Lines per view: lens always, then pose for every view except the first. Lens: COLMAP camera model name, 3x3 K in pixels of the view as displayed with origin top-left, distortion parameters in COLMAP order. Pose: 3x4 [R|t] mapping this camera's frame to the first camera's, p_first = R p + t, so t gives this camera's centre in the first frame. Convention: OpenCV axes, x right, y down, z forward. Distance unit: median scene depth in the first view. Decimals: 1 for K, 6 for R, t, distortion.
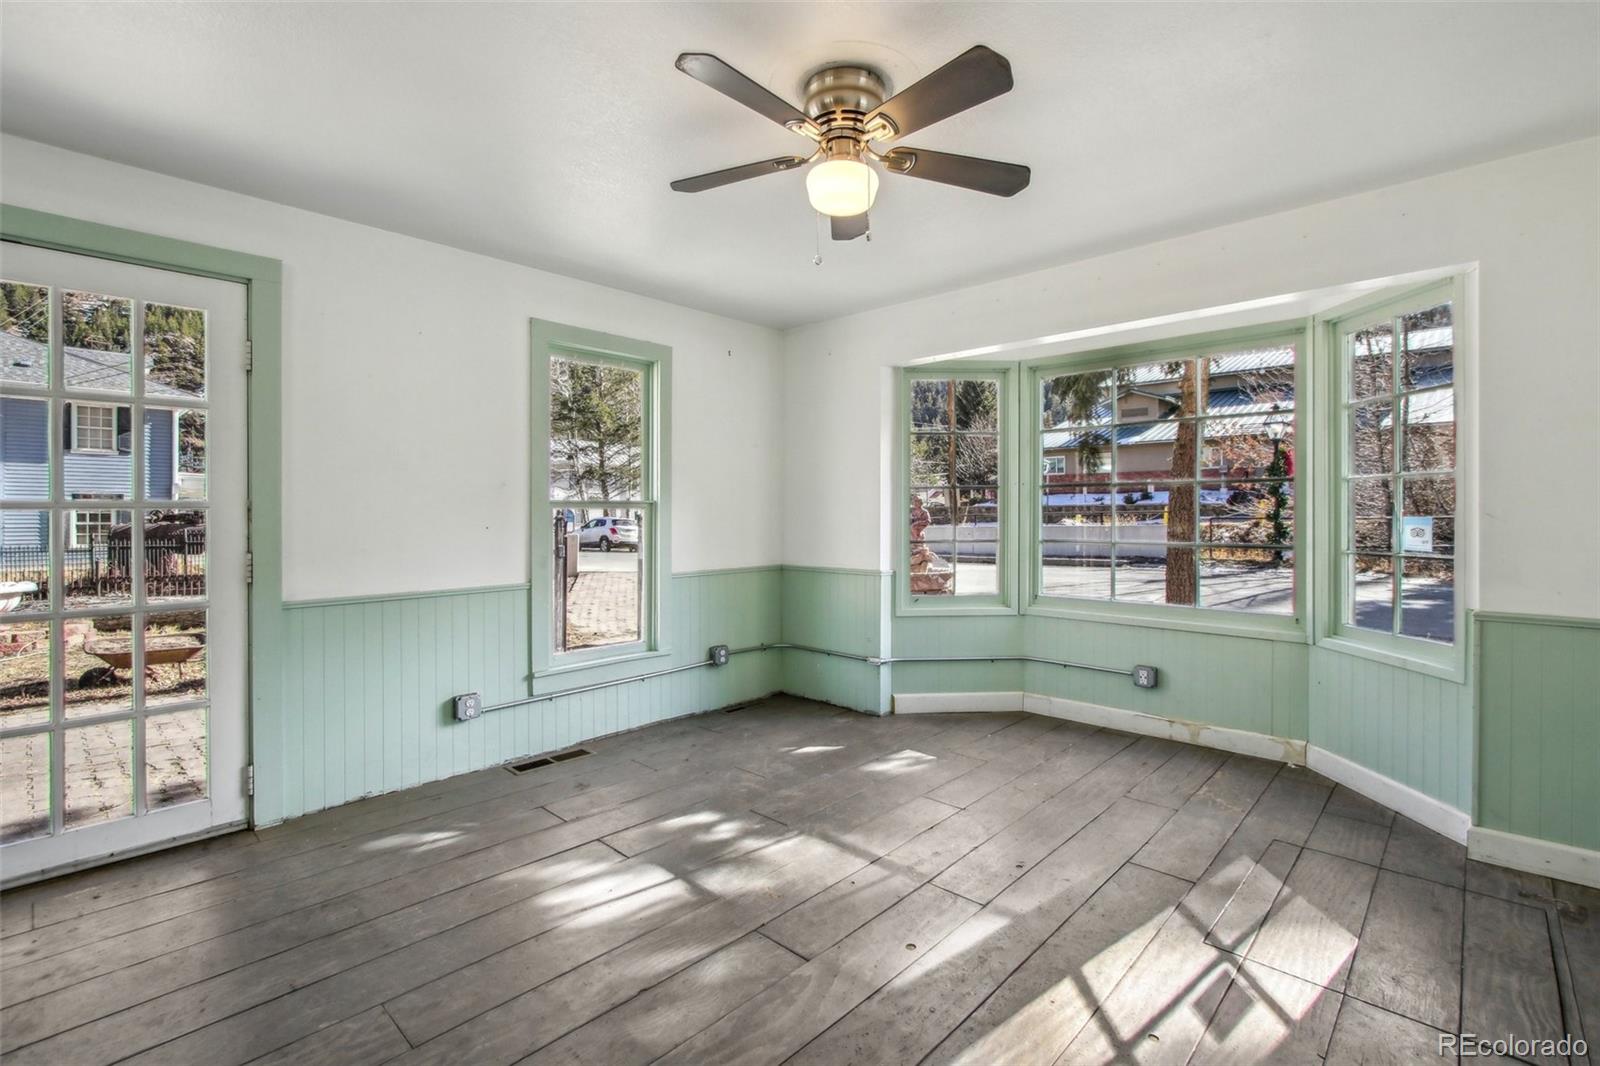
lens RADIAL K [[749.3, 0, 797.6], [0, 749.3, 523.0], [0, 0, 1]] dist [0.010851, 0.000098]
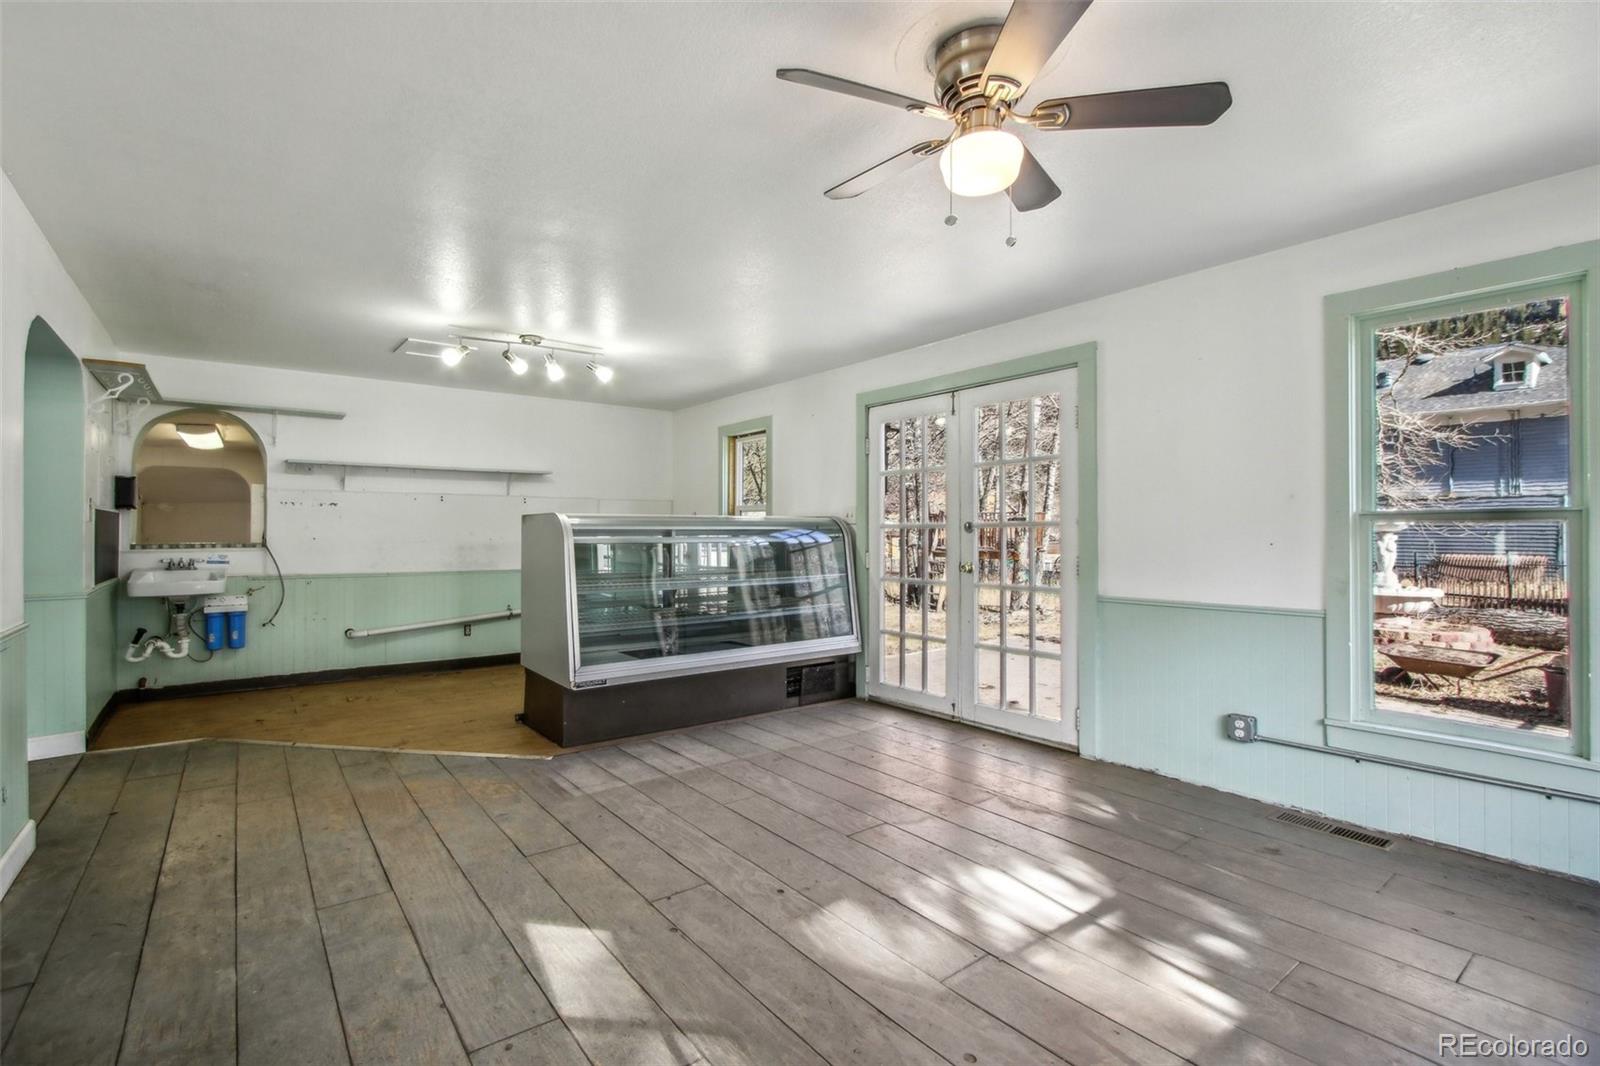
lens RADIAL K [[749.3, 0, 797.6], [0, 749.3, 523.0], [0, 0, 1]] dist [0.010851, 0.000098]
pose [[-0.162156, -0.009997, -0.986714, 0.659884], [-0.007238, 0.999934, -0.008942, -0.006912], [0.986739, 0.005692, -0.162218, 0.633482]]
